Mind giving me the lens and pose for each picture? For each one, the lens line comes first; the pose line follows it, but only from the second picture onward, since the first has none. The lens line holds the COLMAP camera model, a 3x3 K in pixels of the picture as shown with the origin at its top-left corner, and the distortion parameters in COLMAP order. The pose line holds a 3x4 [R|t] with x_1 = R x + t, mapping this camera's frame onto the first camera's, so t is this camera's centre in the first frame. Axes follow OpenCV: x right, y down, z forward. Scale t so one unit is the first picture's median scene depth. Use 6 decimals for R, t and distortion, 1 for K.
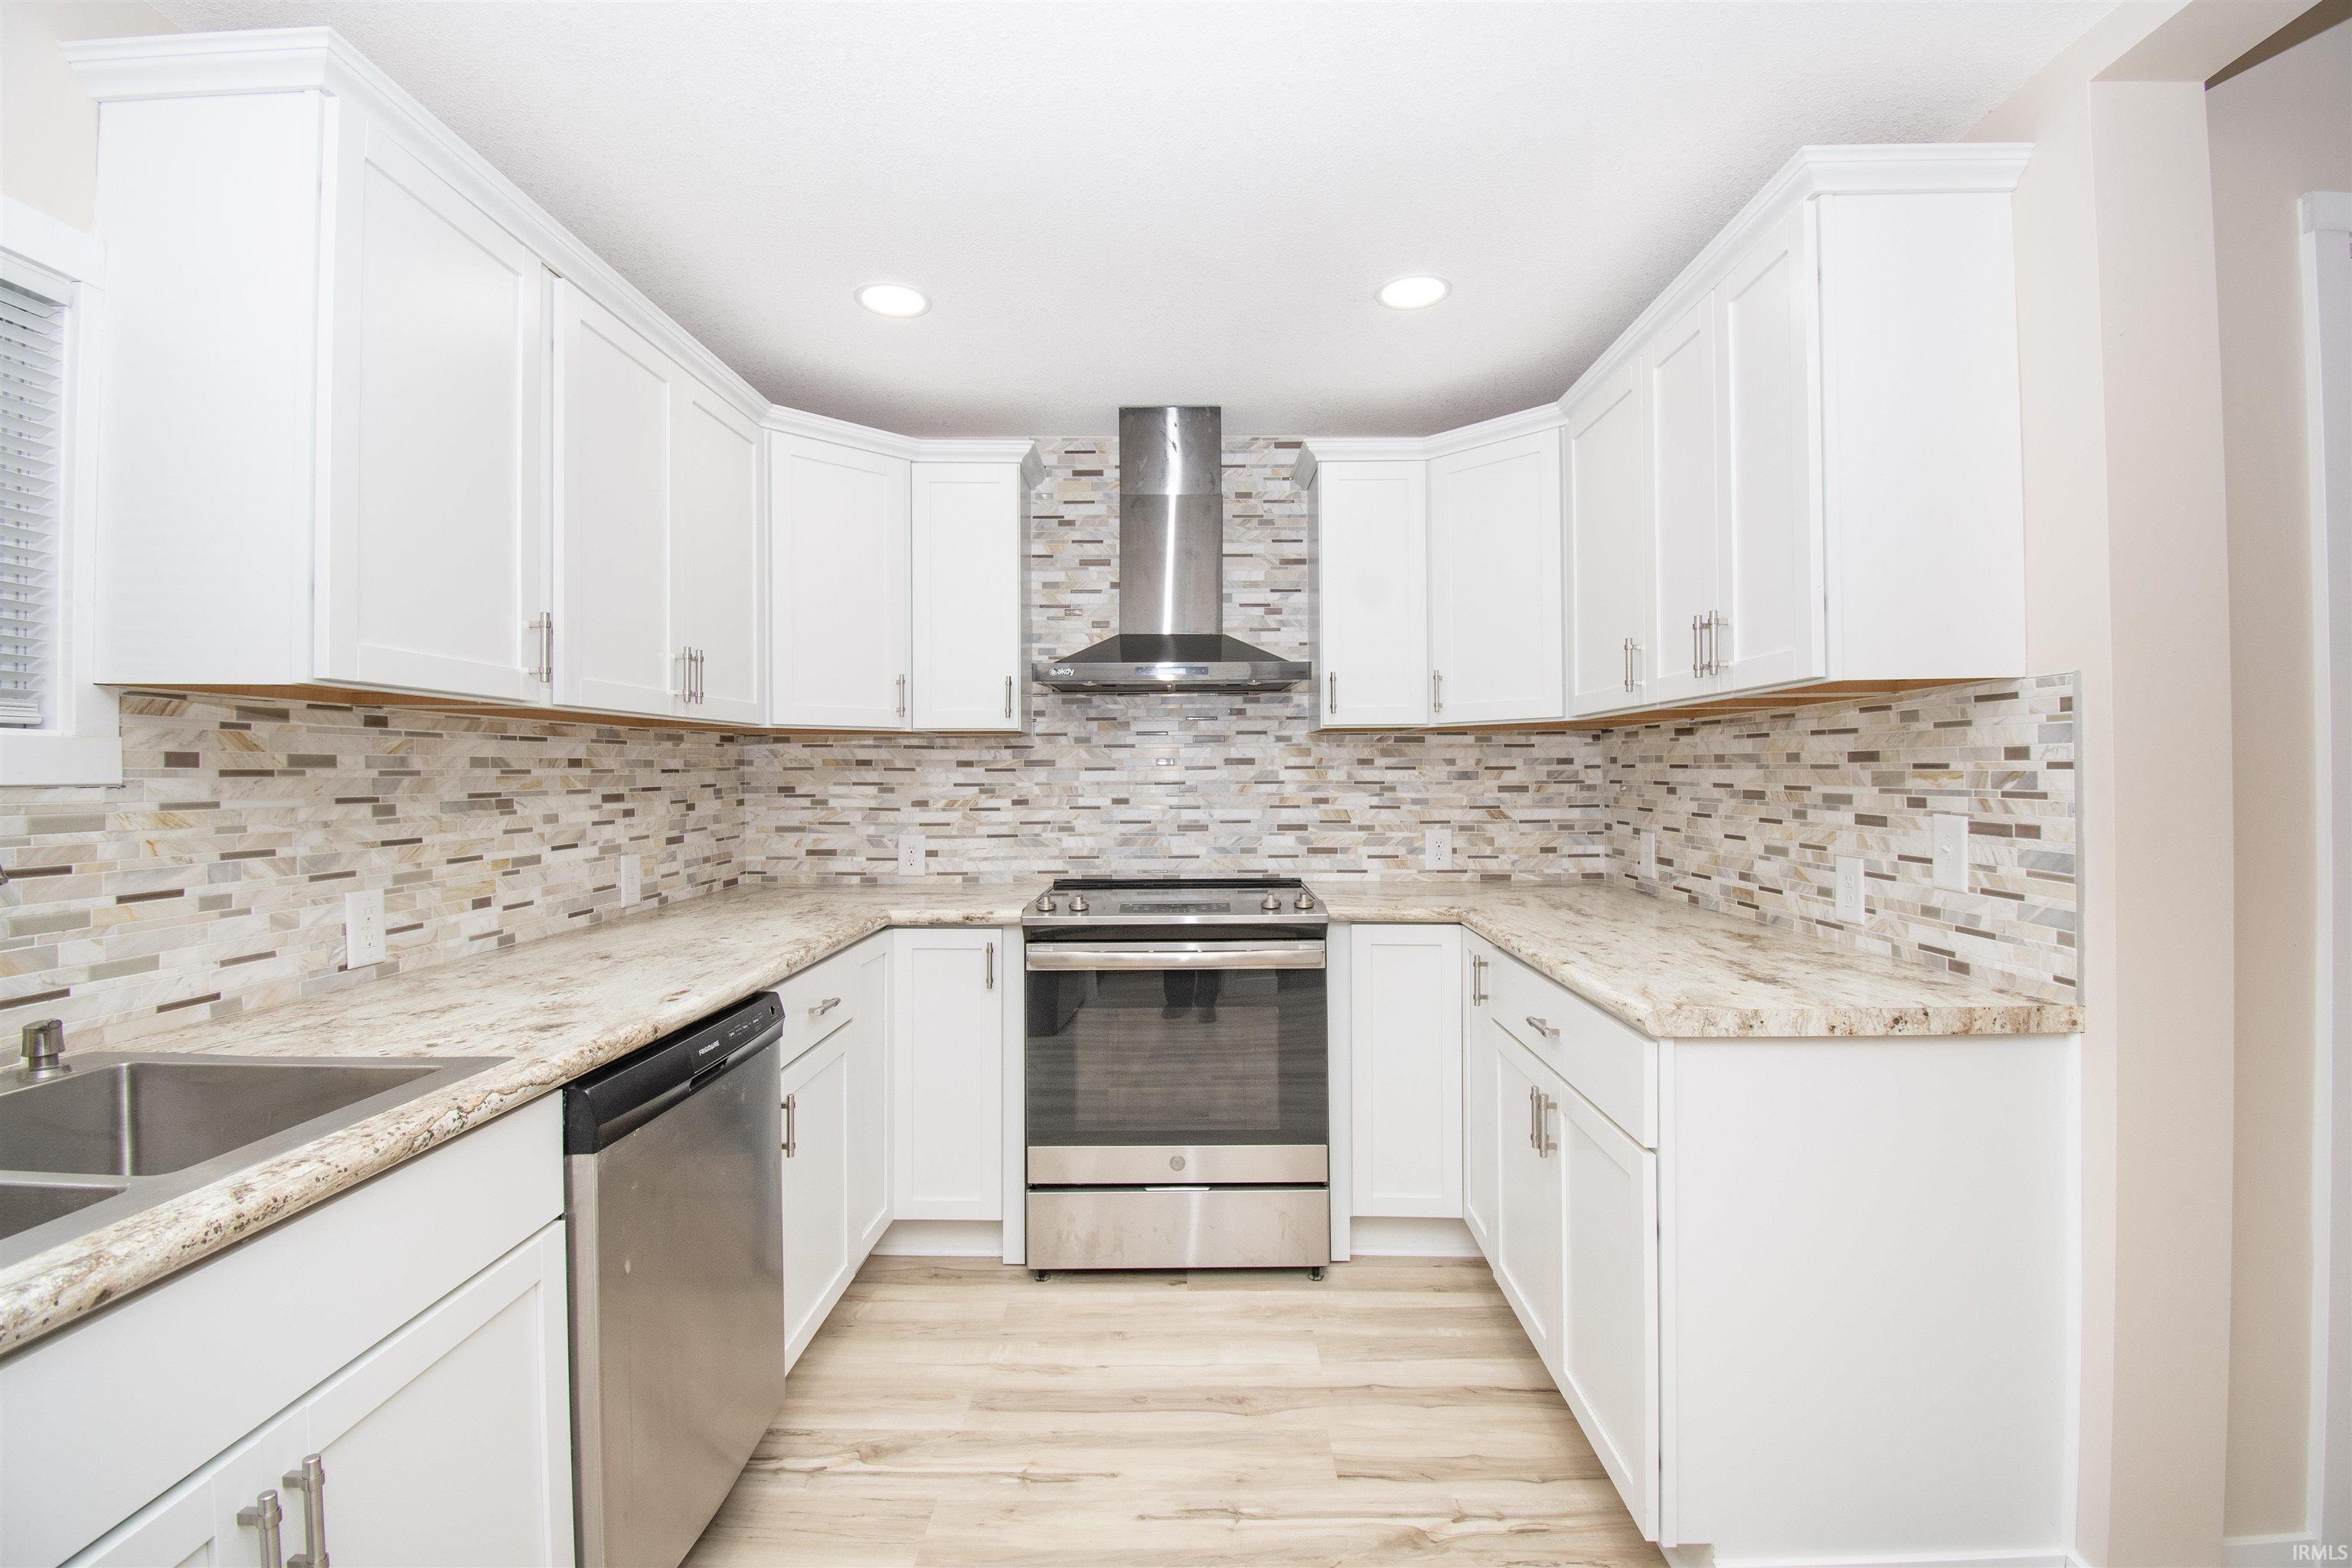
lens RADIAL K [[1060.0, 0, 1181.1], [0, 1060.0, 778.7], [0, 0, 1]] dist [-0.000560, -0.012004]
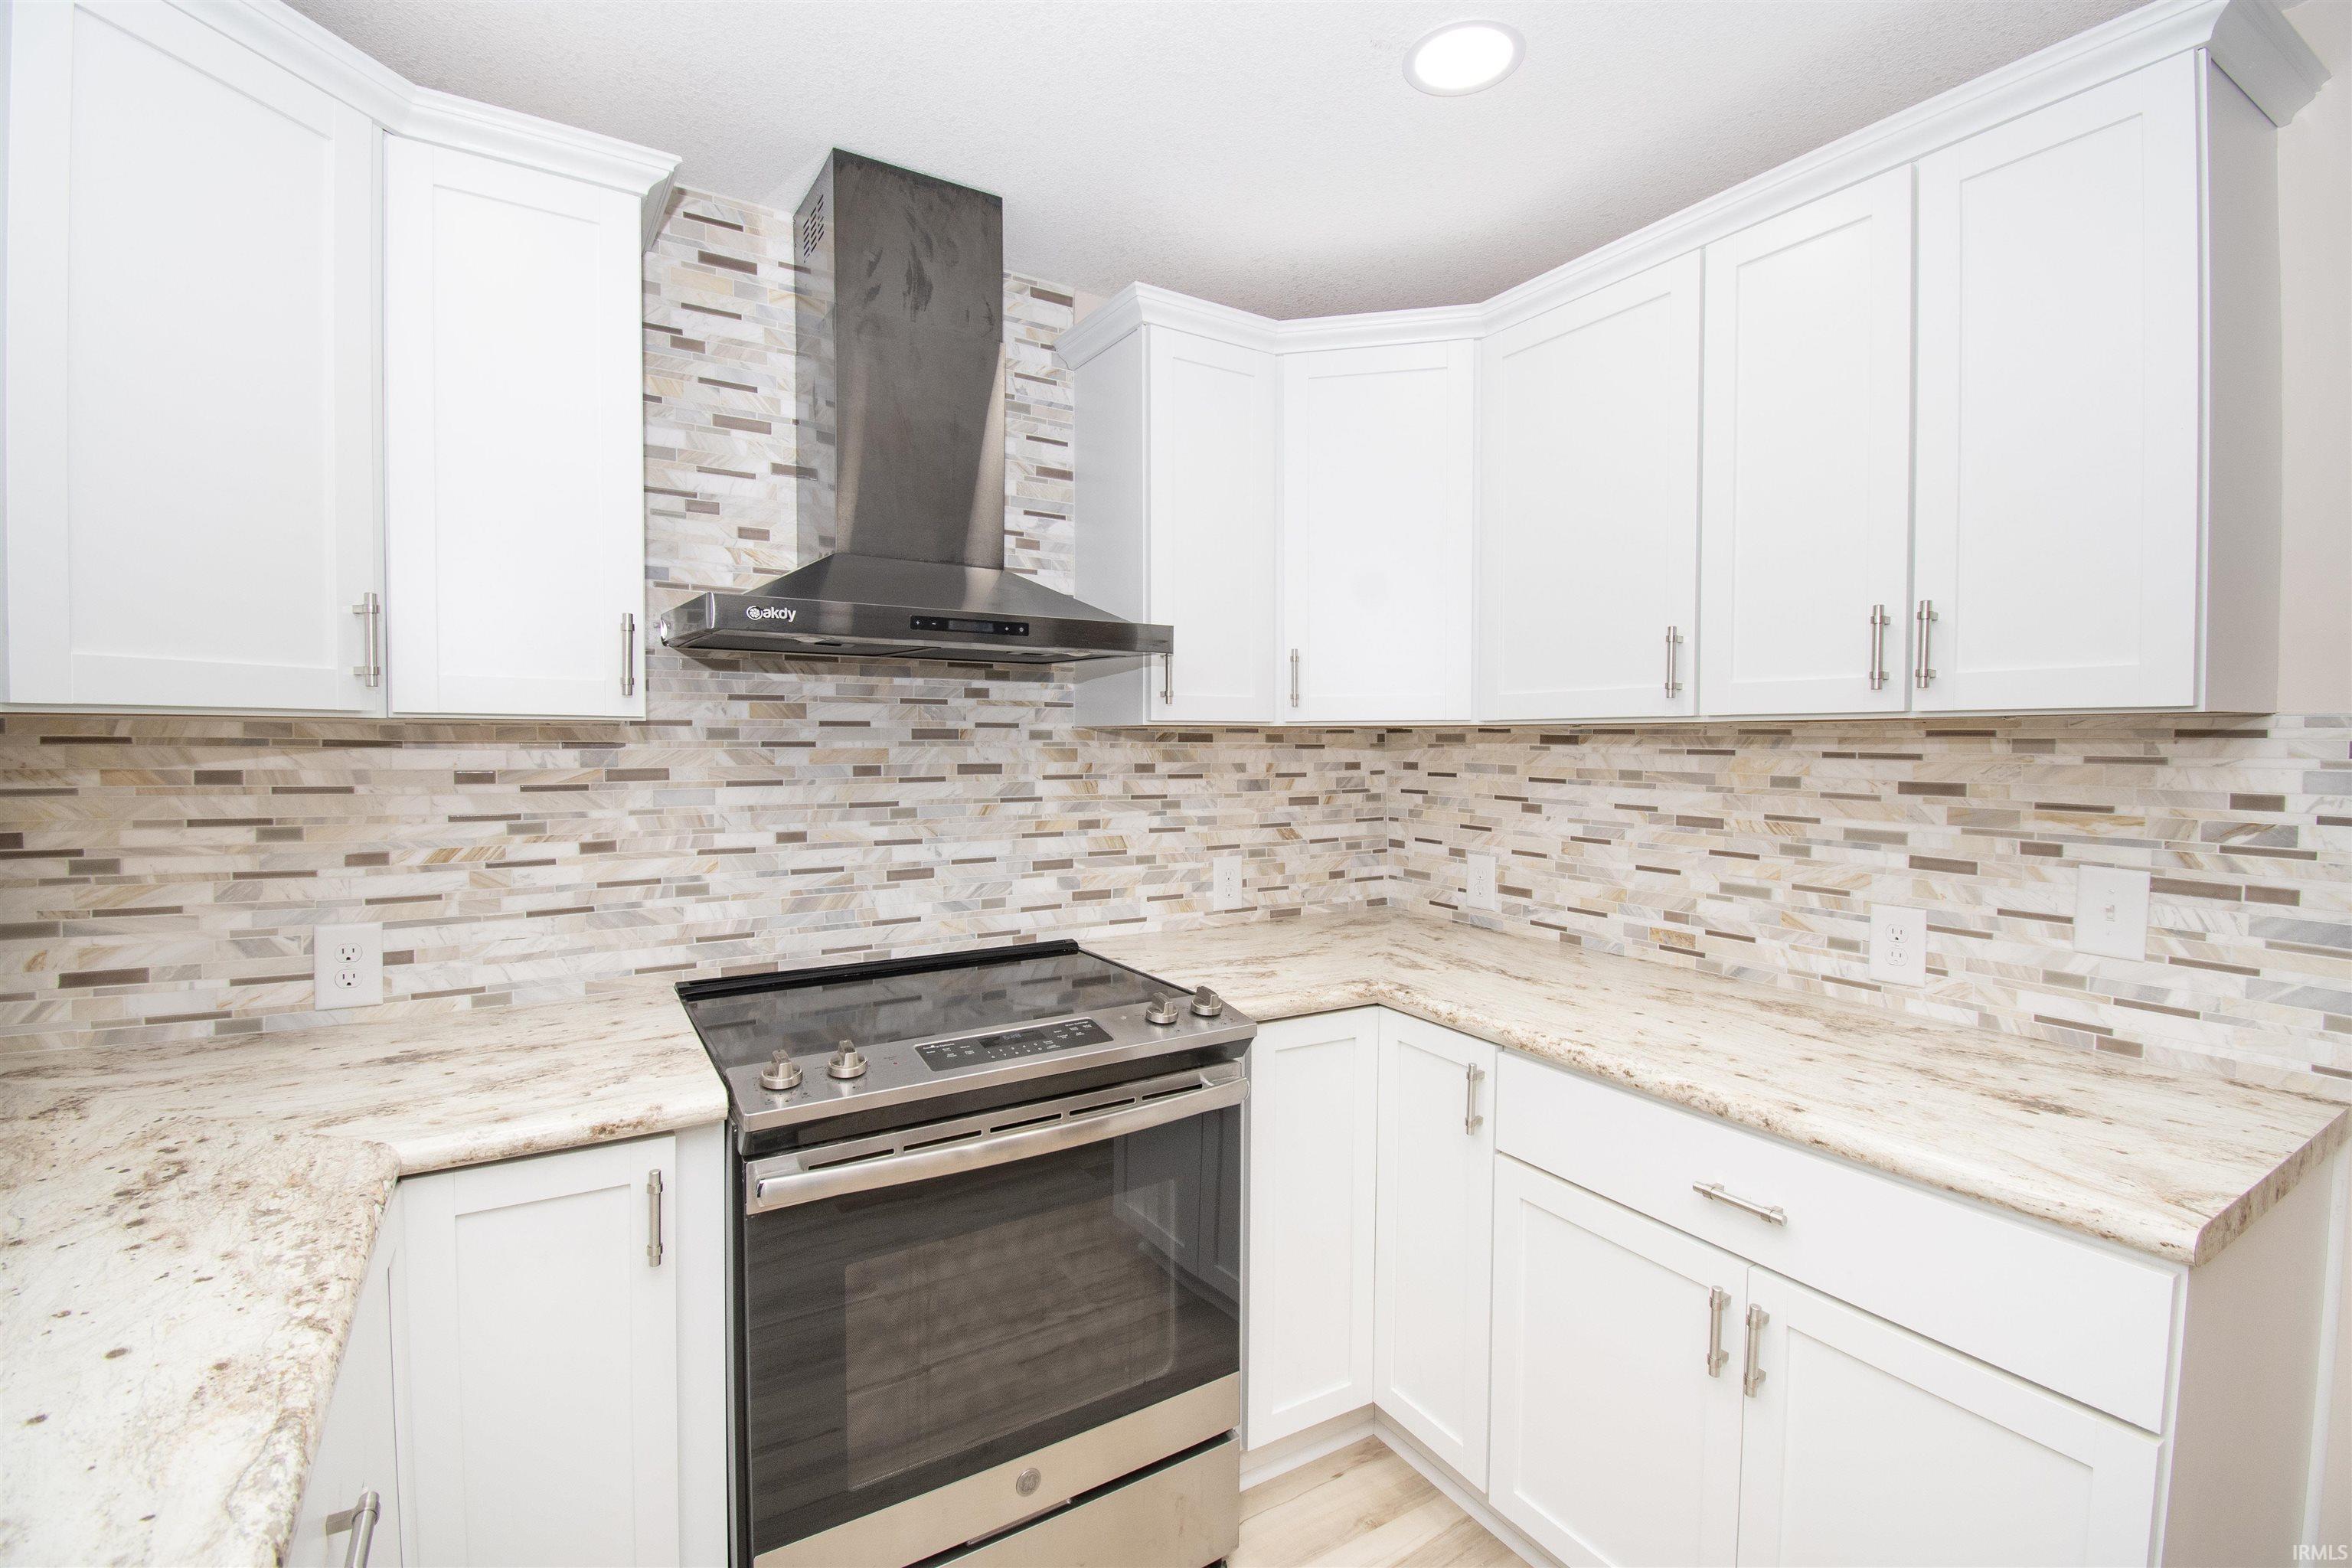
lens RADIAL K [[1060.0, 0, 1201.6], [0, 1060.0, 779.5], [0, 0, 1]] dist [-0.000560, -0.012004]
pose [[0.840567, -0.010991, 0.541596, -0.230682], [-0.007134, 0.999483, 0.031355, -0.039187], [-0.541661, -0.030220, 0.840054, 0.472085]]
